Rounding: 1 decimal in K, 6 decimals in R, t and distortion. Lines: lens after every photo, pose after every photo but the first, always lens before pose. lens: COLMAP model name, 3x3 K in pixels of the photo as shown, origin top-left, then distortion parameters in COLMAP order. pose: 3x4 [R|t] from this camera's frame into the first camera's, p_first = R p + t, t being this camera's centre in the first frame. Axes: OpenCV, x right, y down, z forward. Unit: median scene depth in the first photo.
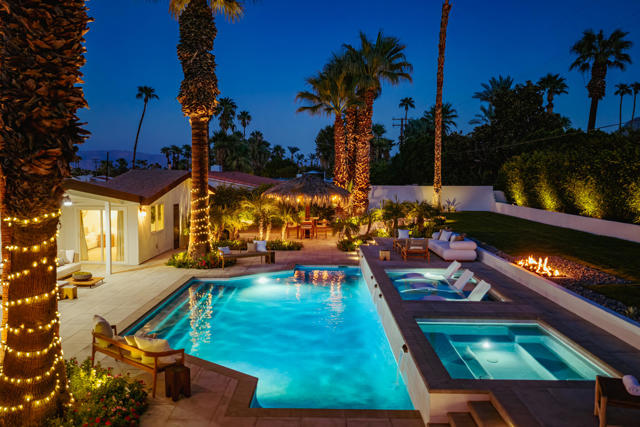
lens RADIAL K [[532.2, 0, 343.0], [0, 532.2, 214.0], [0, 0, 1]] dist [0.004458, -0.008602]
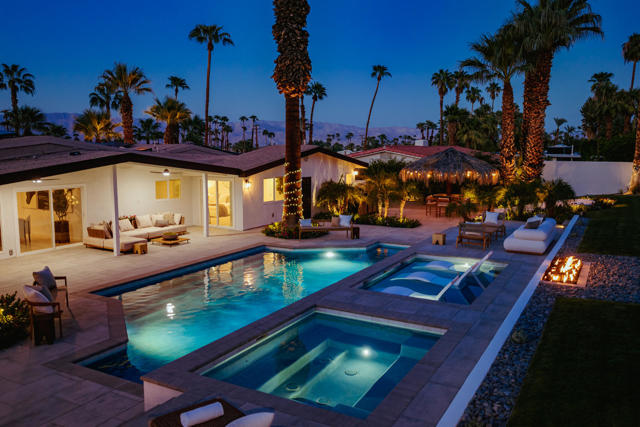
lens RADIAL K [[532.2, 0, 343.0], [0, 532.2, 214.0], [0, 0, 1]] dist [0.004458, -0.008602]
pose [[0.877877, 0.054891, -0.475730, 0.316189], [-0.032297, 0.997934, 0.055545, -0.007663], [0.477796, -0.033398, 0.877836, 0.121361]]
